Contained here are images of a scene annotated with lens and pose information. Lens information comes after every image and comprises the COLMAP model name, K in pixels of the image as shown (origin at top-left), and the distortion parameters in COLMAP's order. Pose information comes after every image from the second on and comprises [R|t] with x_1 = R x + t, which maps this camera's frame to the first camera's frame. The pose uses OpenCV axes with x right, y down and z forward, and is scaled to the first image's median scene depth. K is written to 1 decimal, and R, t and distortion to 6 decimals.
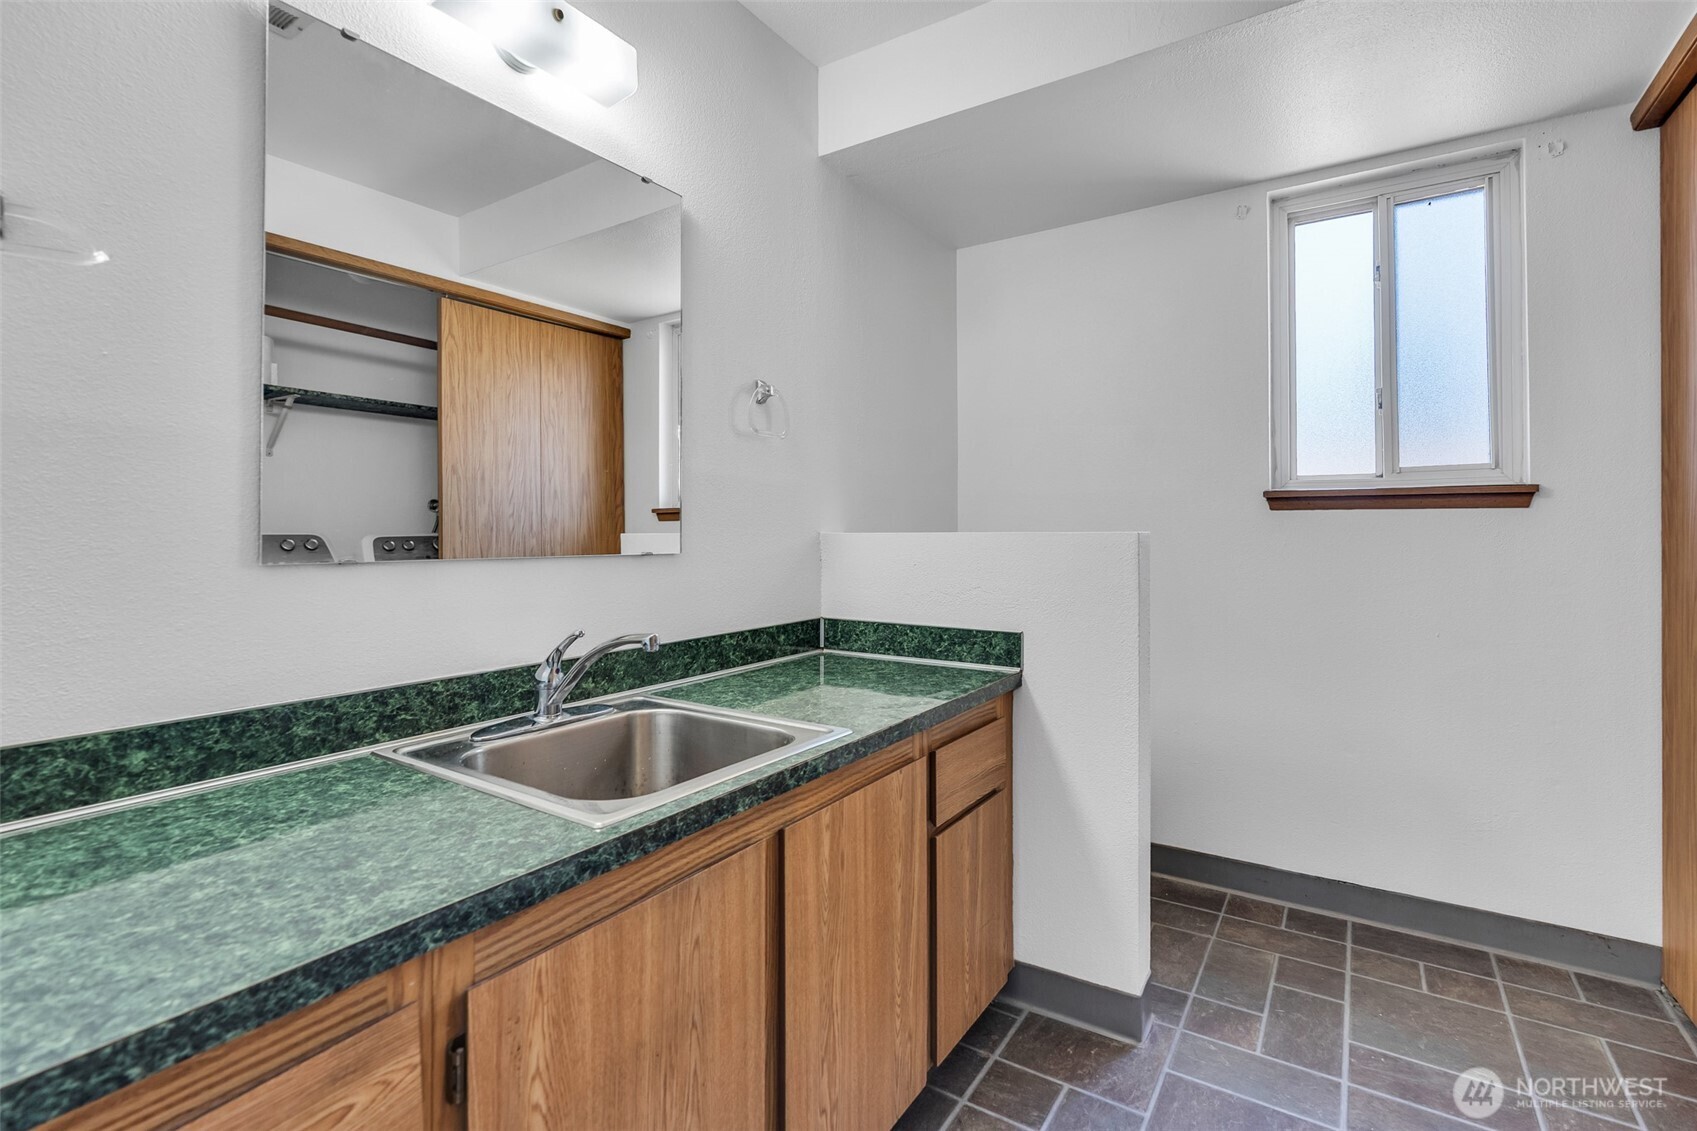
lens RADIAL K [[786.9, 0, 847.1], [0, 786.9, 531.3], [0, 0, 1]] dist [0.001408, 0.000204]
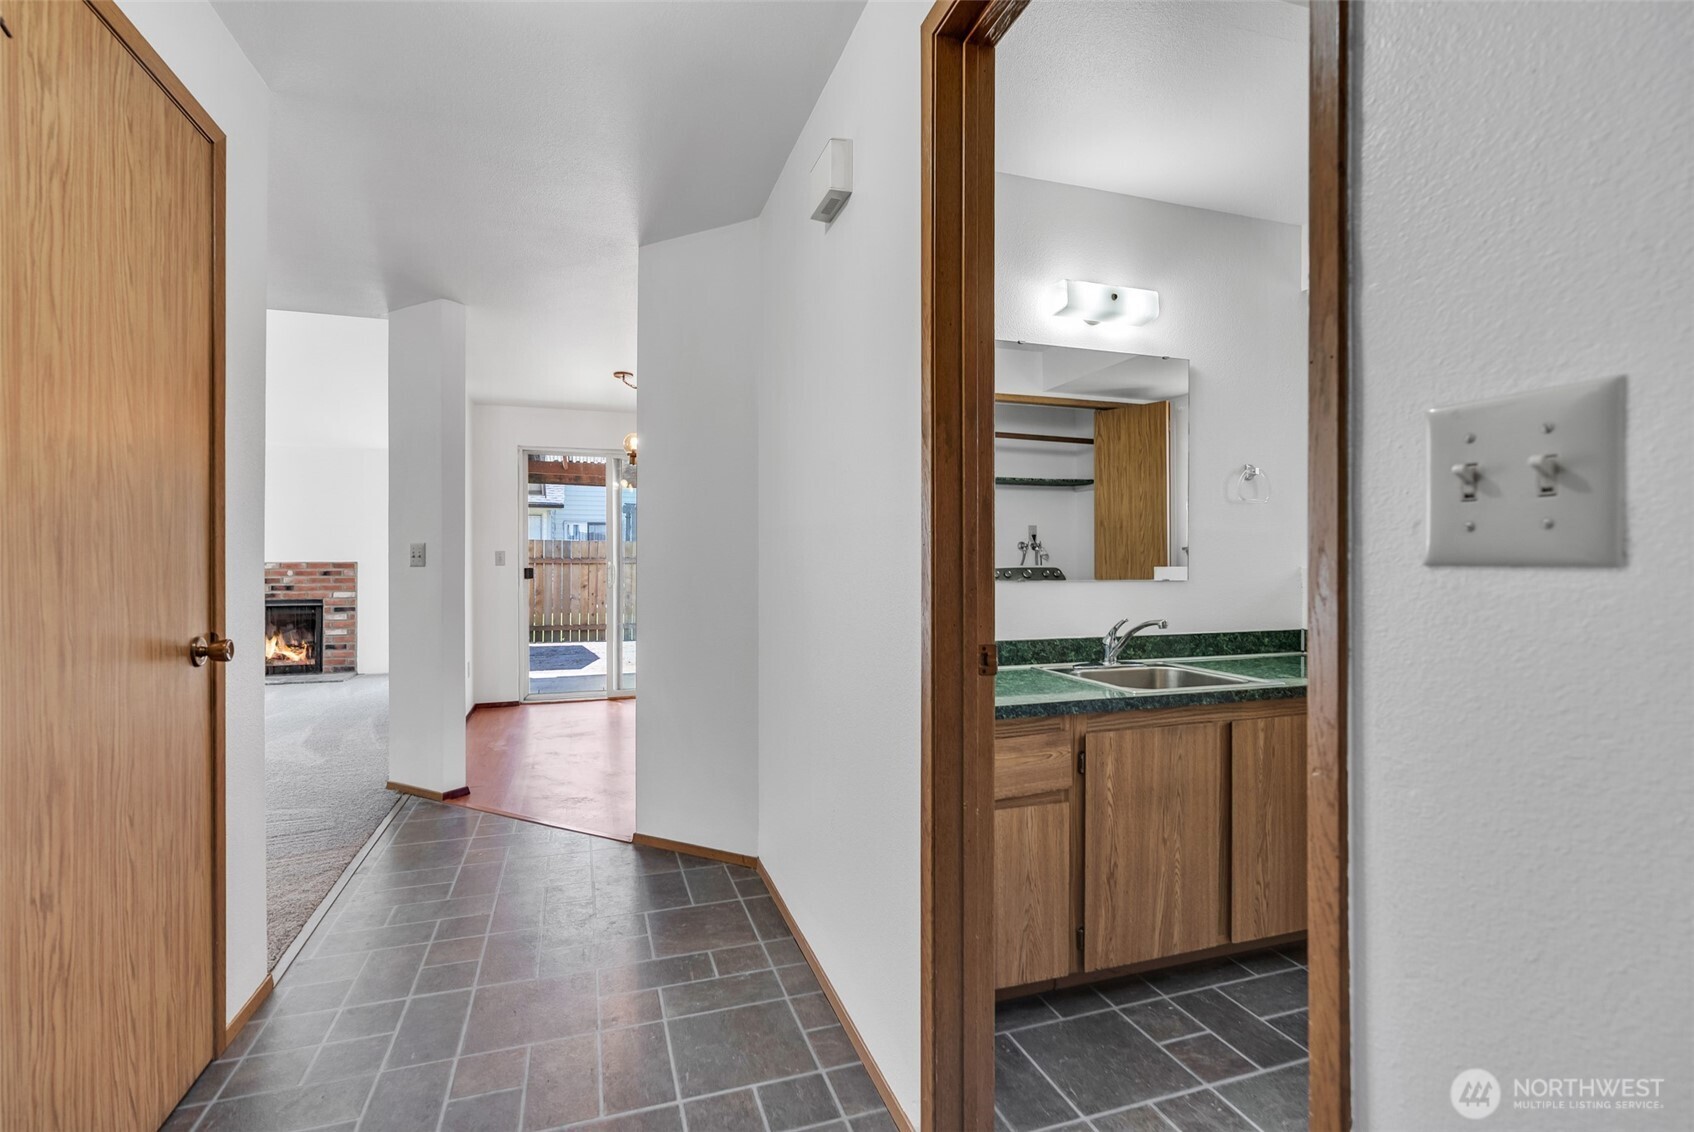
lens RADIAL K [[770.0, 0, 844.5], [0, 770.0, 564.8], [0, 0, 1]] dist [-0.015006, 0.000047]
pose [[0.779321, 0.001113, -0.626625, 0.346024], [0.000504, 0.999997, 0.002402, -0.011791], [0.626625, -0.002188, 0.779318, -1.029706]]
